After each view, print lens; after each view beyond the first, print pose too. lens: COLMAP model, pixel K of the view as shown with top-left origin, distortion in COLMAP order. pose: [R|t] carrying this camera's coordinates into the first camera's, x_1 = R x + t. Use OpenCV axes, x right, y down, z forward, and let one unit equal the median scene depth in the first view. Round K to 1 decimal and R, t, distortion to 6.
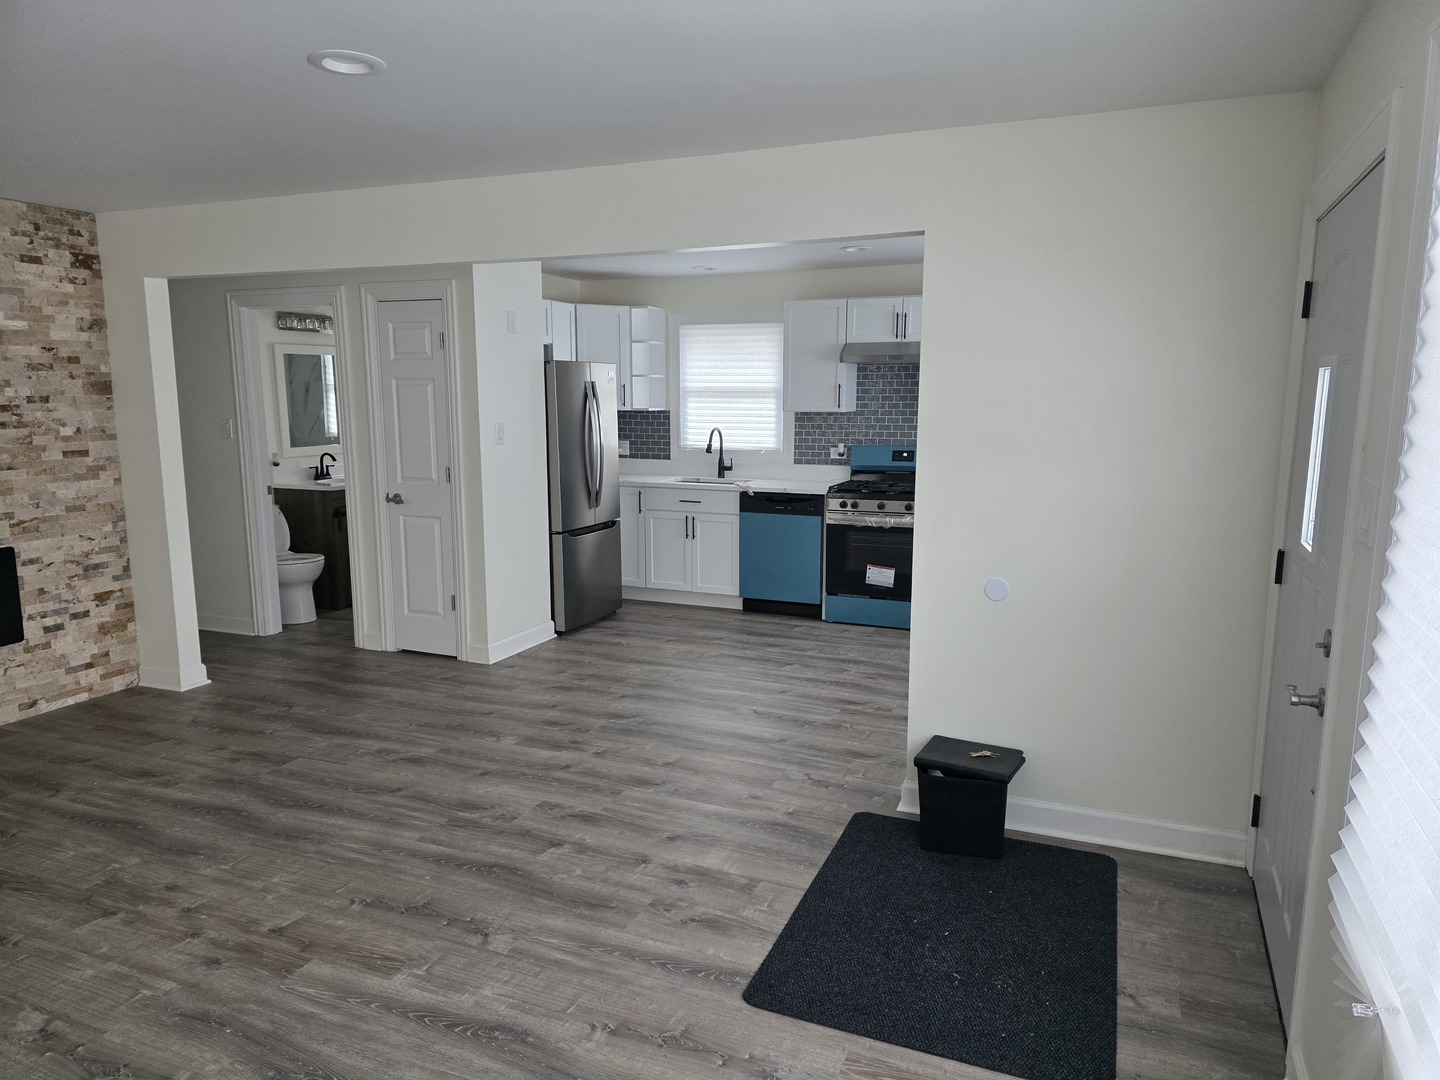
lens RADIAL K [[954.9, 0, 718.4], [0, 954.9, 547.6], [0, 0, 1]] dist [0.076616, -0.063110]
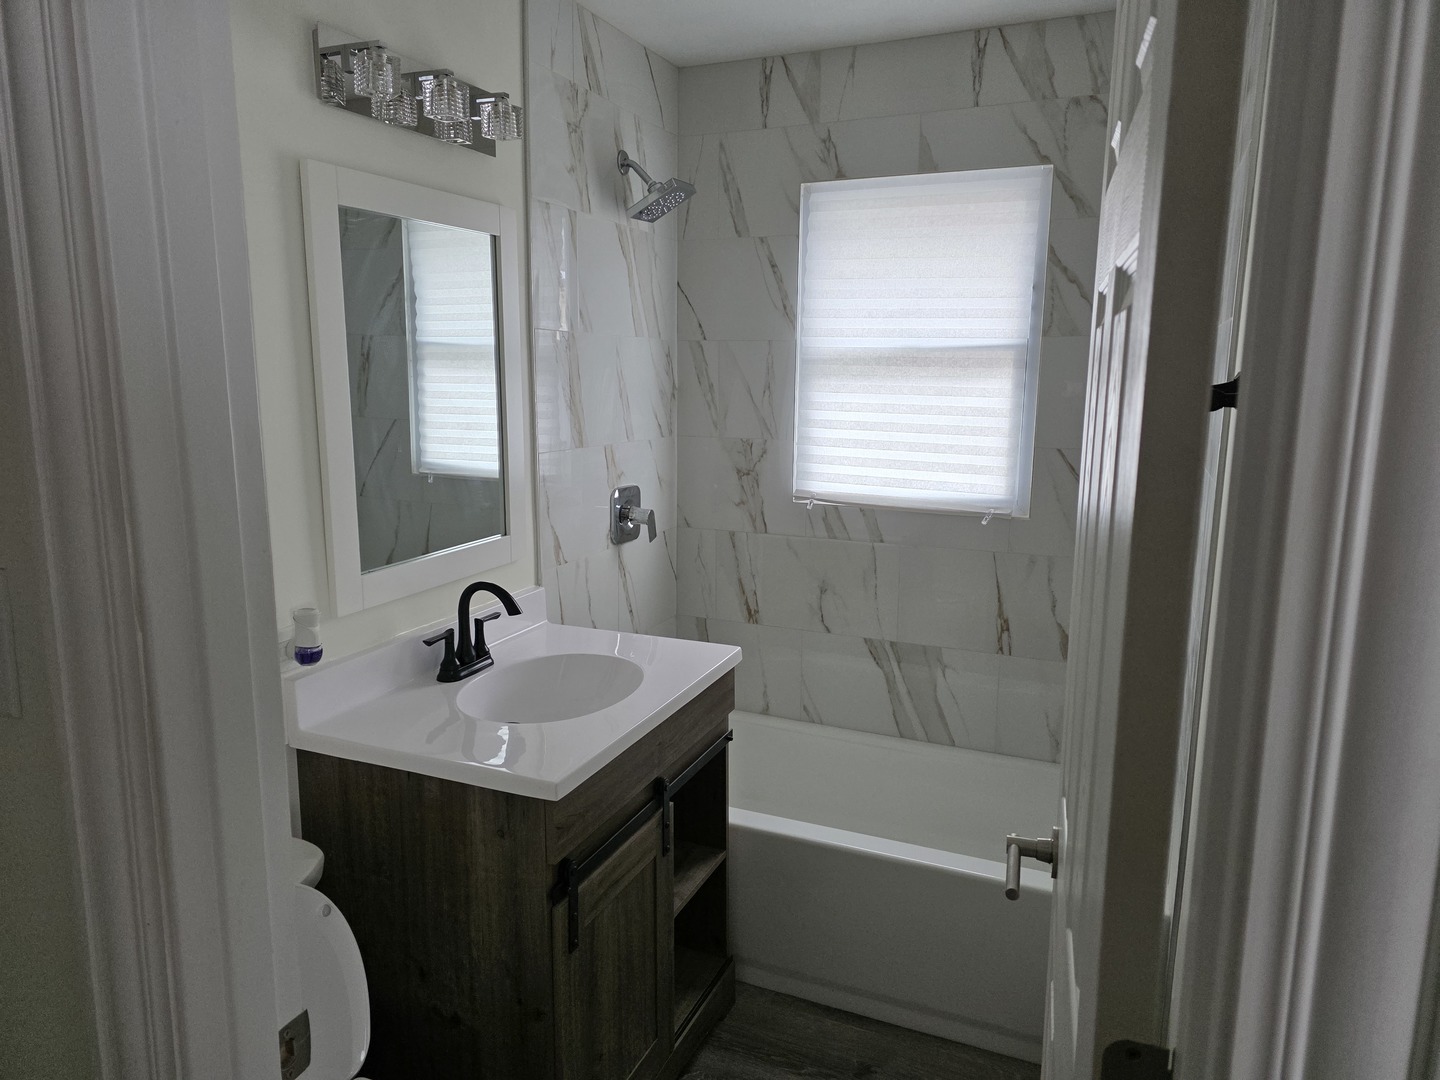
lens RADIAL K [[954.9, 0, 718.4], [0, 954.9, 547.6], [0, 0, 1]] dist [0.076616, -0.063110]
pose [[0.999942, 0.010012, 0.004026, -0.339380], [-0.010115, 0.999600, 0.026402, -0.115881], [-0.003760, -0.026441, 0.999643, 0.723519]]
